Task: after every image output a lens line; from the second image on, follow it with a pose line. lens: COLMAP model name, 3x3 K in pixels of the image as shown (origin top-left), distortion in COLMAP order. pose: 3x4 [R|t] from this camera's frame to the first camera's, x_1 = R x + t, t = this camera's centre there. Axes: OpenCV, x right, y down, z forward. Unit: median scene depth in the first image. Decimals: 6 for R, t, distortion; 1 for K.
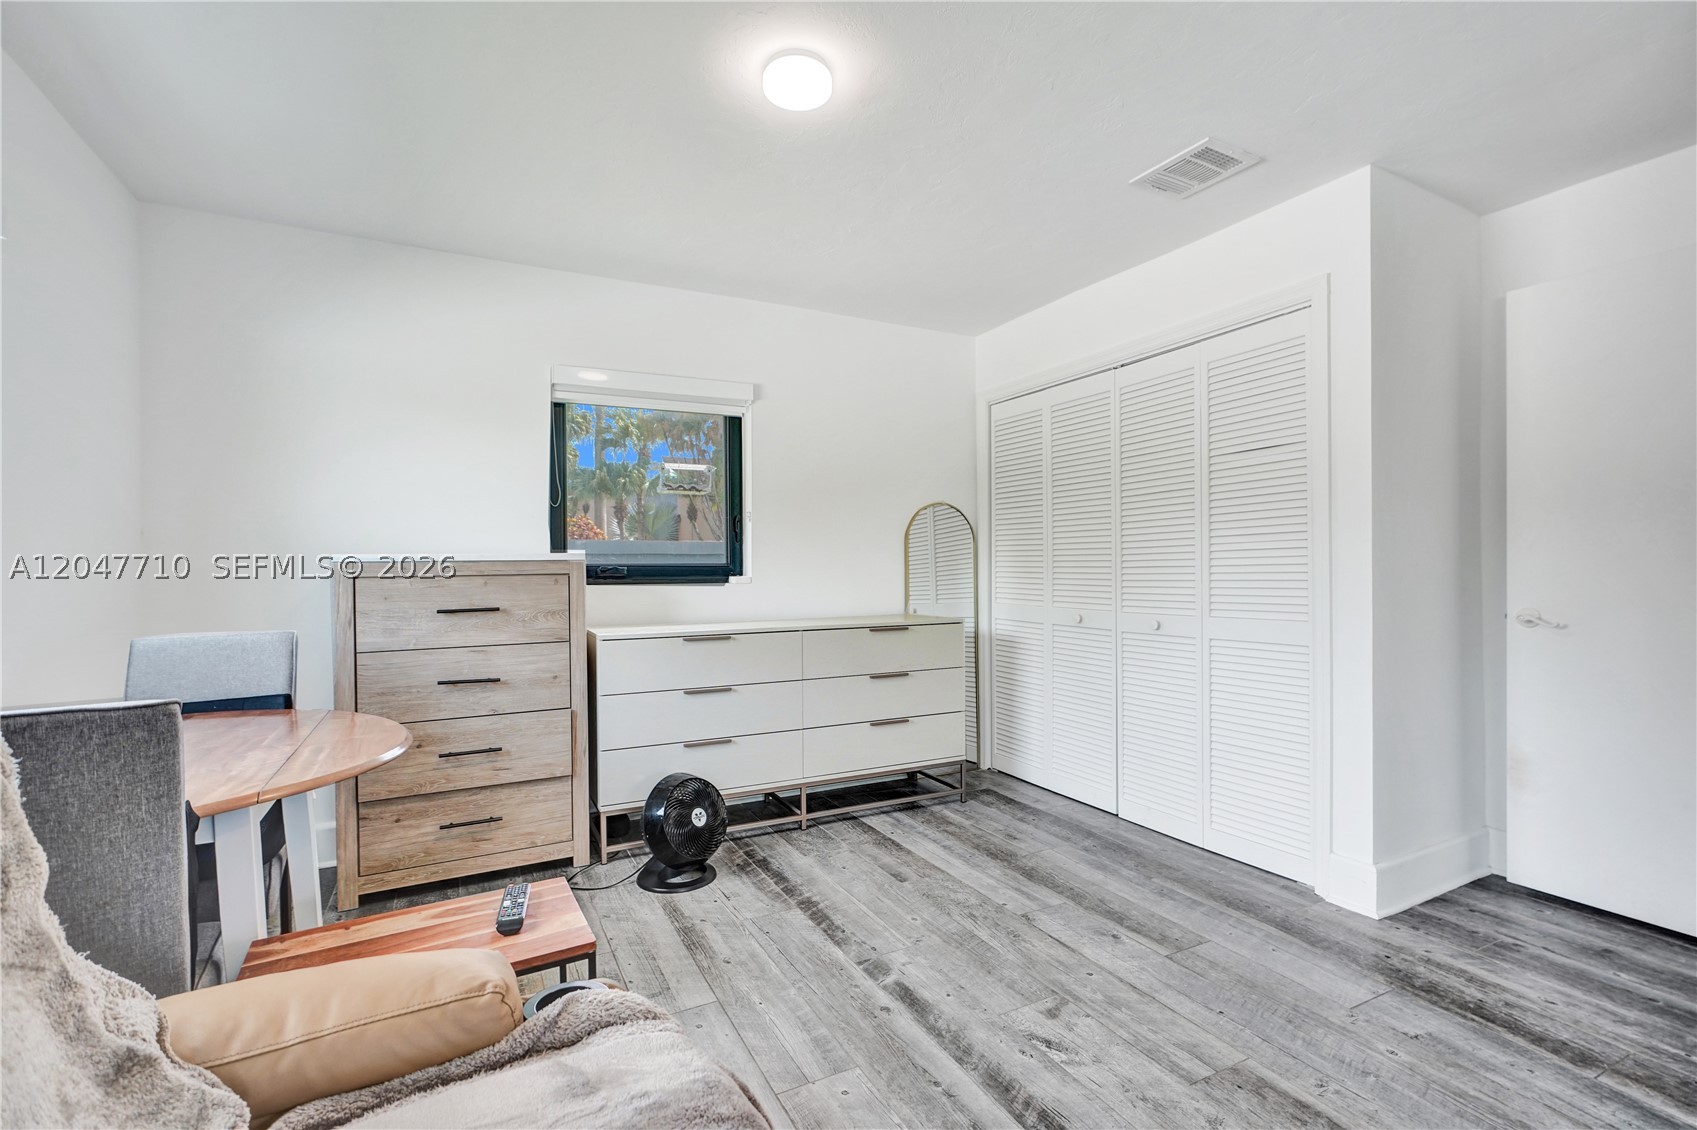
lens RADIAL K [[774.1, 0, 847.7], [0, 774.1, 569.9], [0, 0, 1]] dist [0.000855, 0.000513]
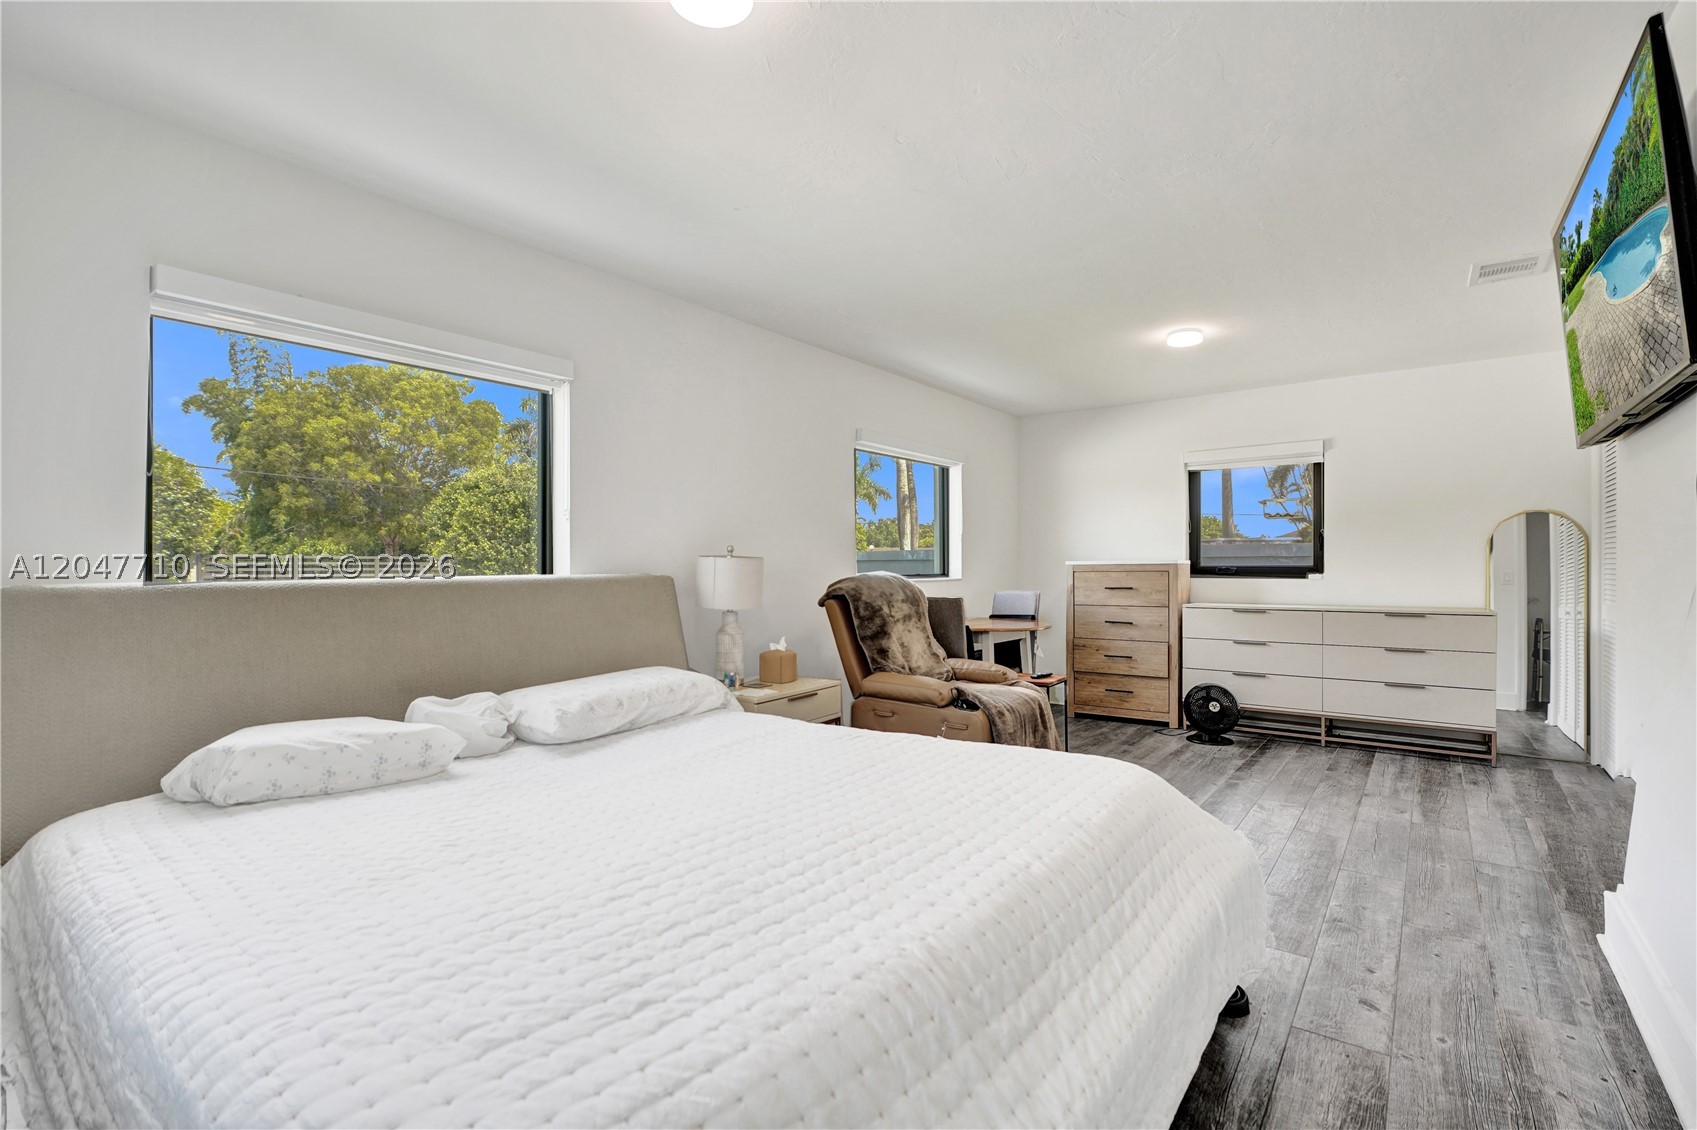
lens RADIAL K [[774.1, 0, 847.7], [0, 774.1, 569.9], [0, 0, 1]] dist [0.000855, 0.000513]
pose [[0.437006, 0.009098, -0.899413, 0.994473], [-0.005754, 0.999957, 0.007319, -0.006634], [0.899440, 0.001977, 0.437039, -0.523460]]
